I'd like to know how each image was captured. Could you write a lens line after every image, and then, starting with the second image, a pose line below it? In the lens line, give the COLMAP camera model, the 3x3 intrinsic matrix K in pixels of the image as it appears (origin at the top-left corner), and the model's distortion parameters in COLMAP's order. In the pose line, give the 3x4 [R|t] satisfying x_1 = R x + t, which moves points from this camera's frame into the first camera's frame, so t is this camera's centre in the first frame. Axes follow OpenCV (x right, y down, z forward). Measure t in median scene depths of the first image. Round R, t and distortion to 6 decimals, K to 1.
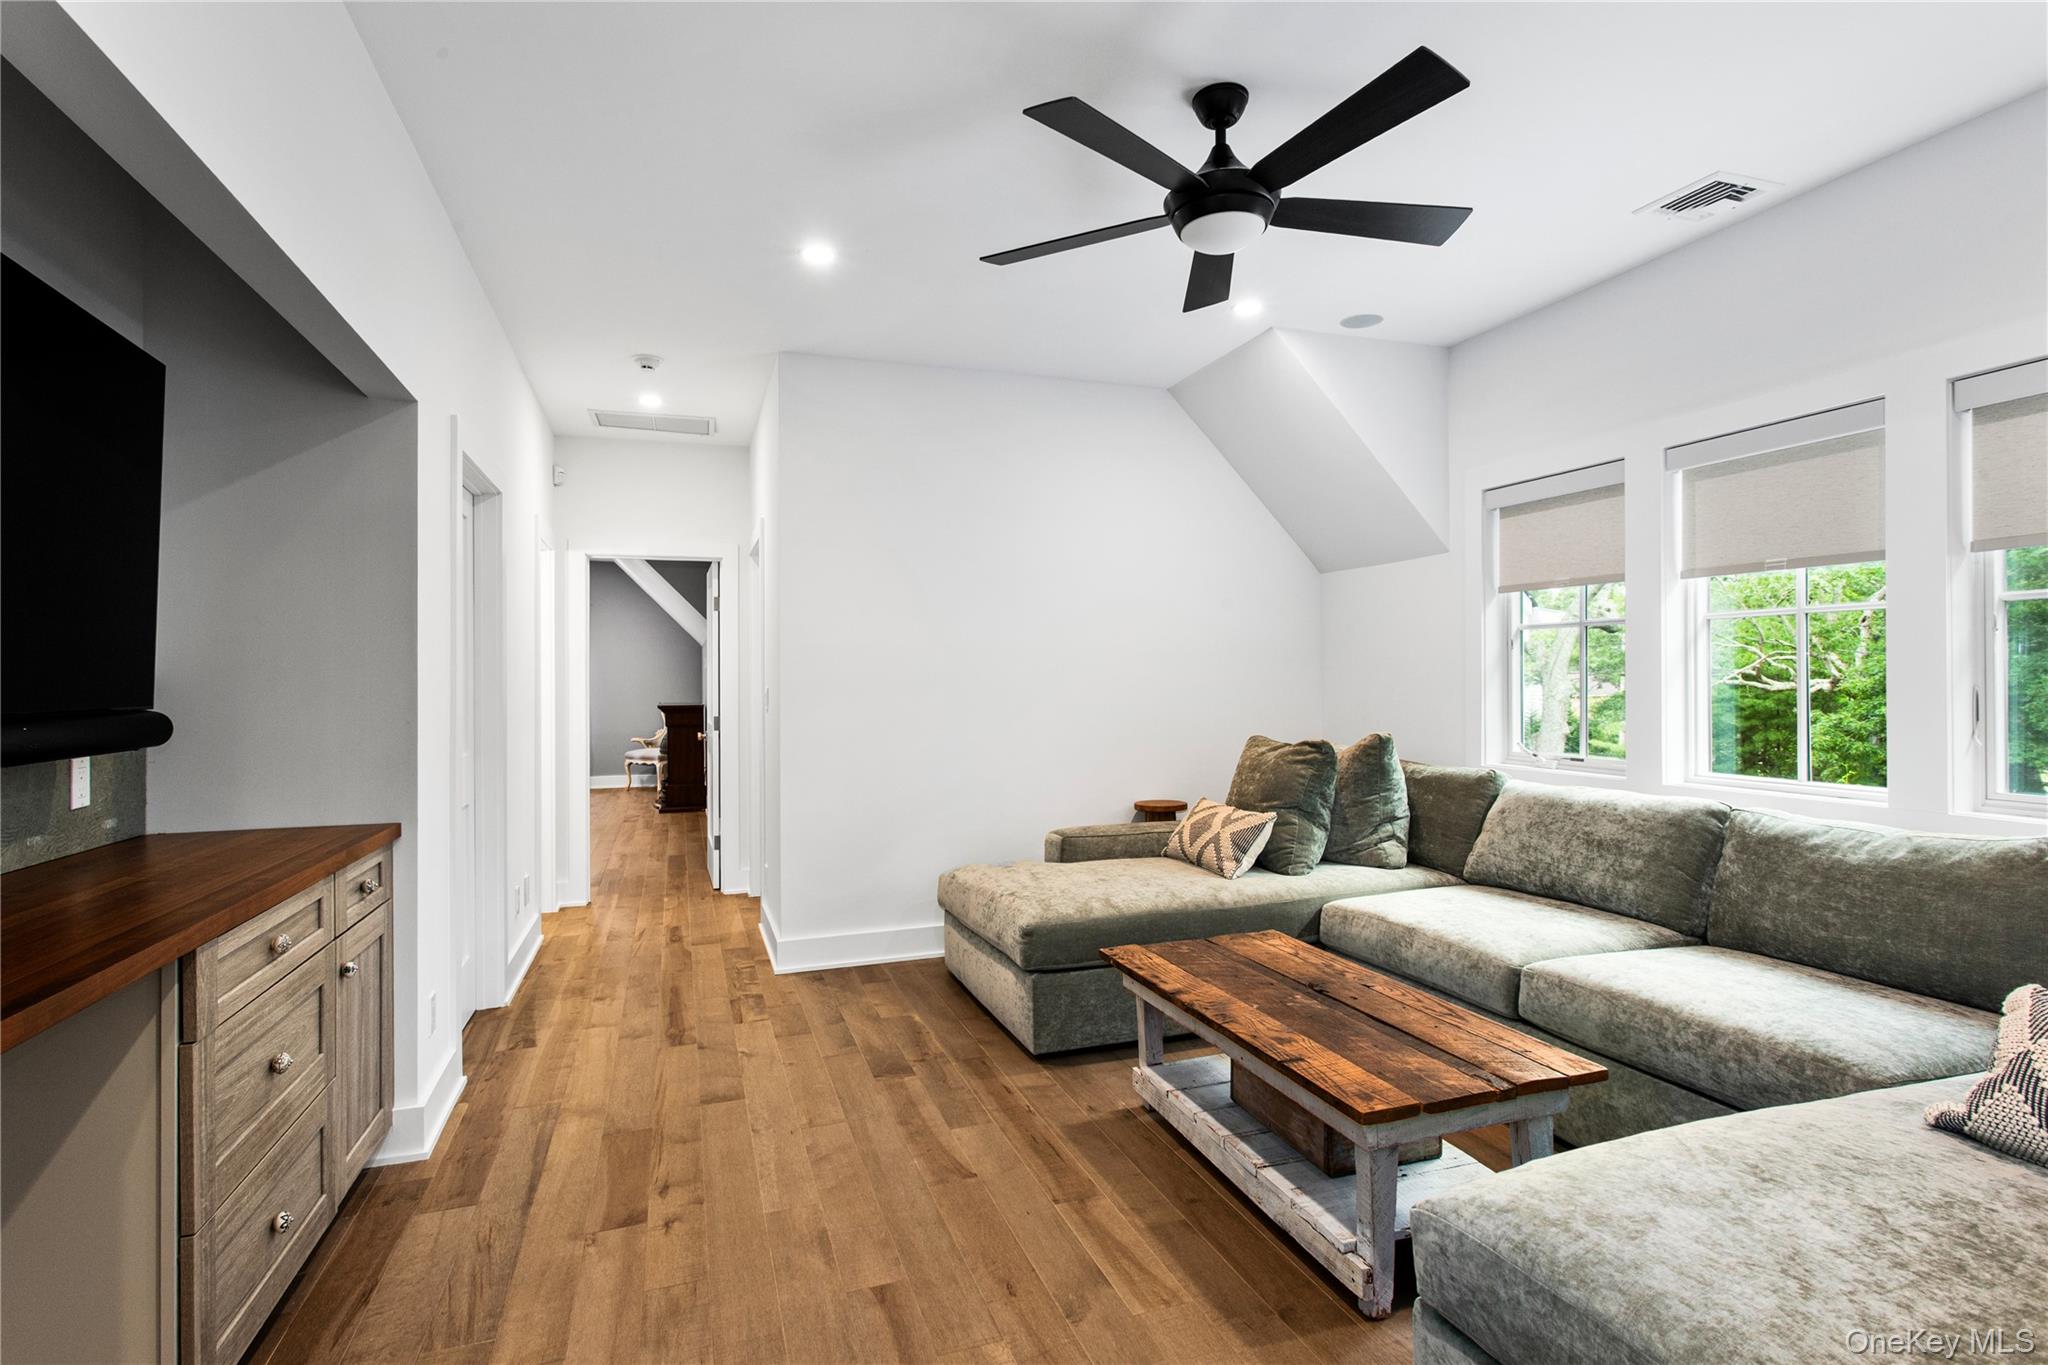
lens RADIAL K [[981.0, 0, 1023.3], [0, 981.0, 680.8], [0, 0, 1]] dist [0.000851, 0.000031]
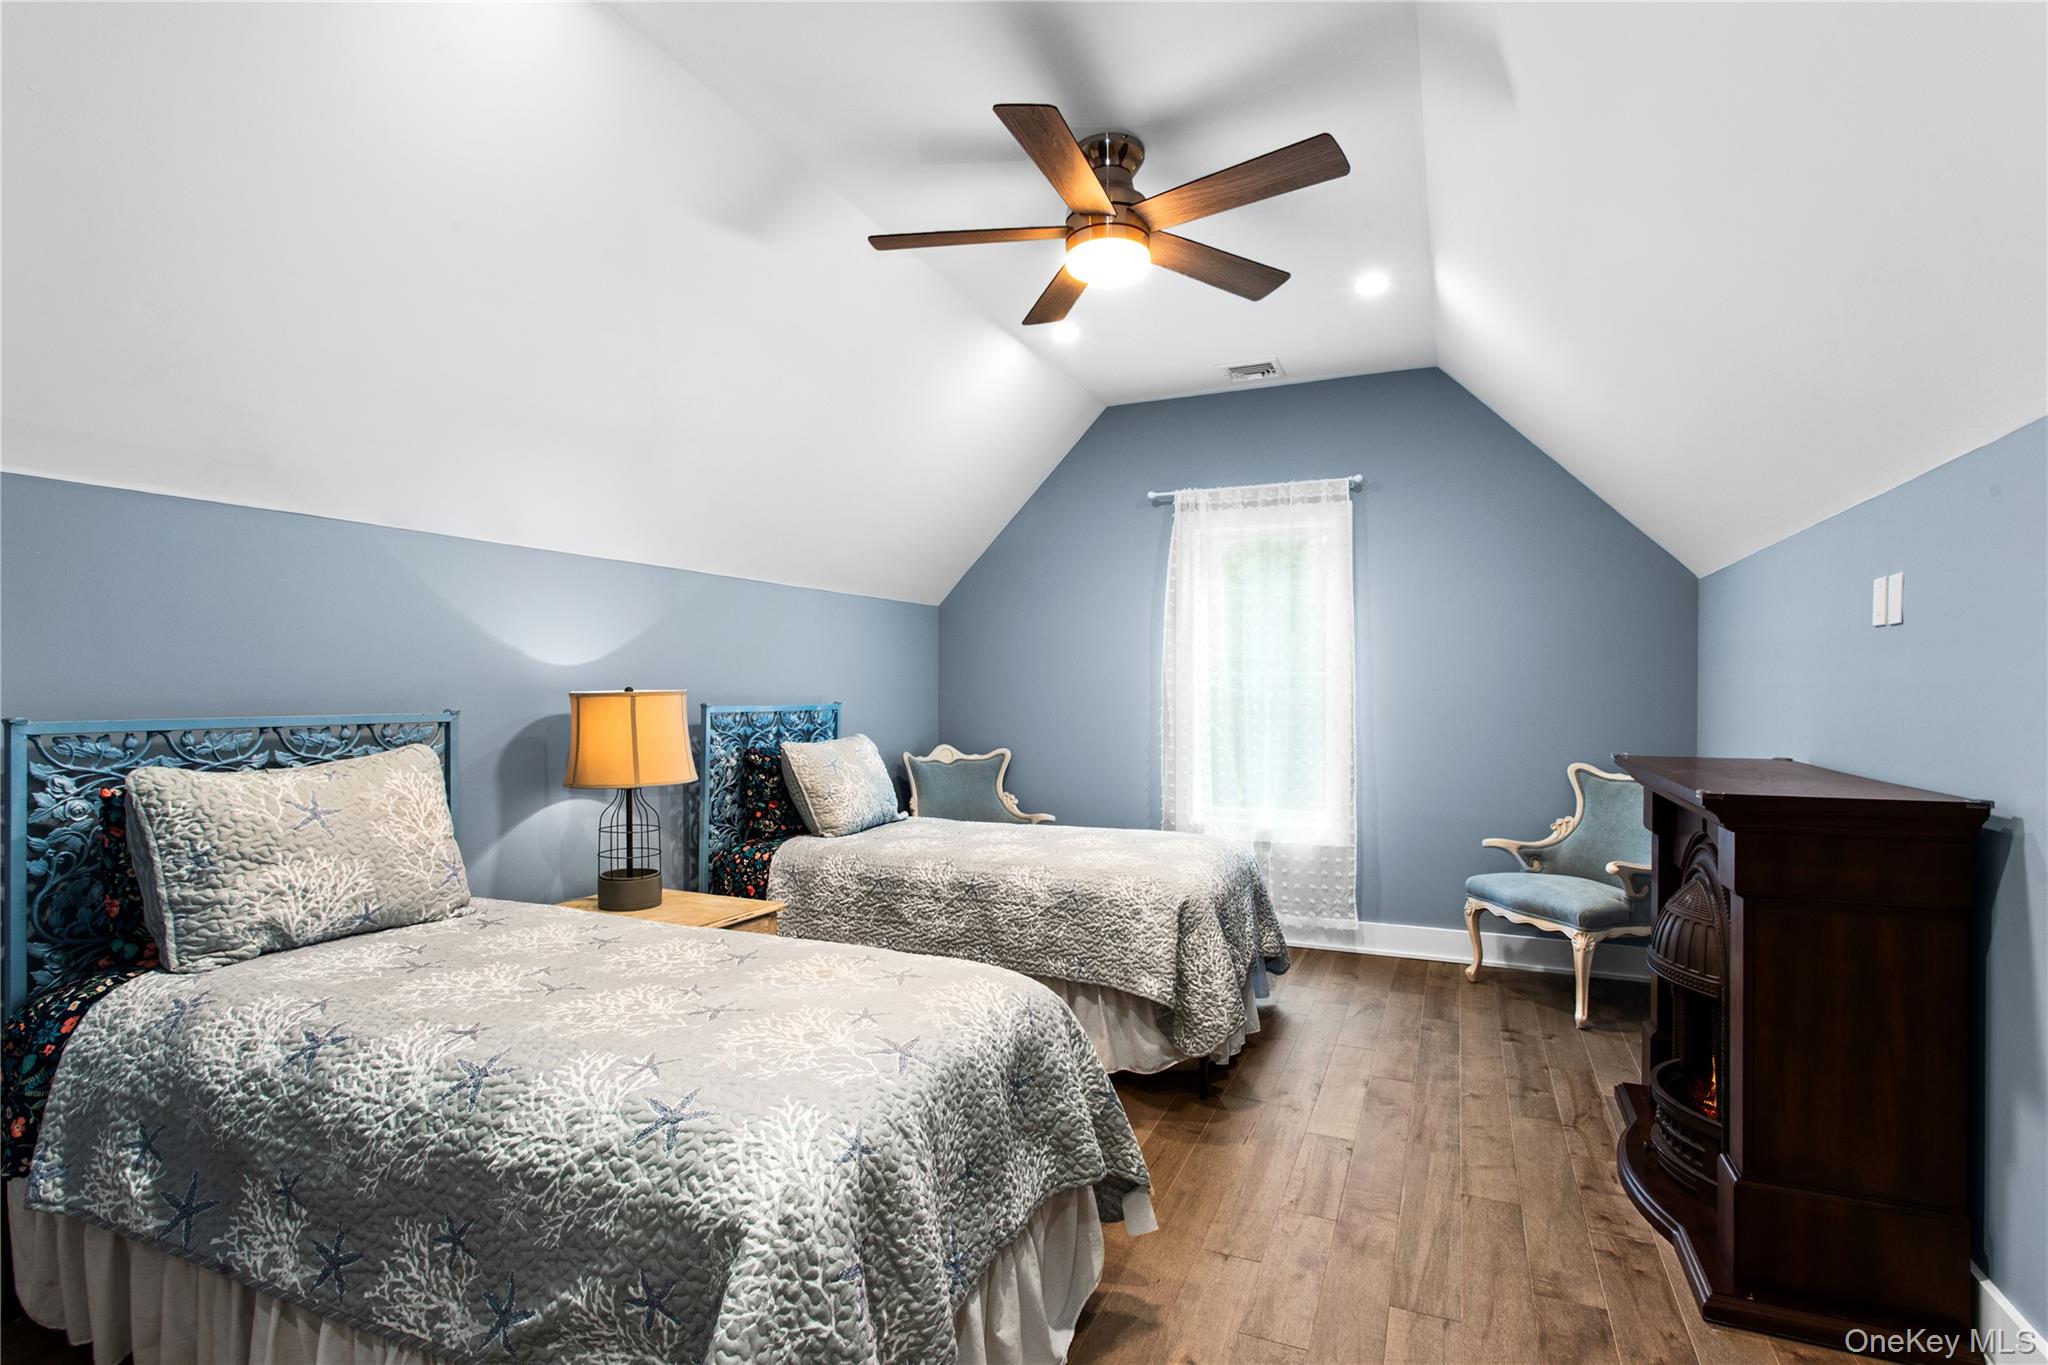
lens RADIAL K [[981.0, 0, 1026.1], [0, 981.0, 686.4], [0, 0, 1]] dist [0.000851, 0.000031]
pose [[0.730367, 0.000280, -0.683055, -0.277441], [0.001696, 0.999996, 0.002224, 0.002587], [0.683053, -0.002783, 0.730364, 0.627423]]
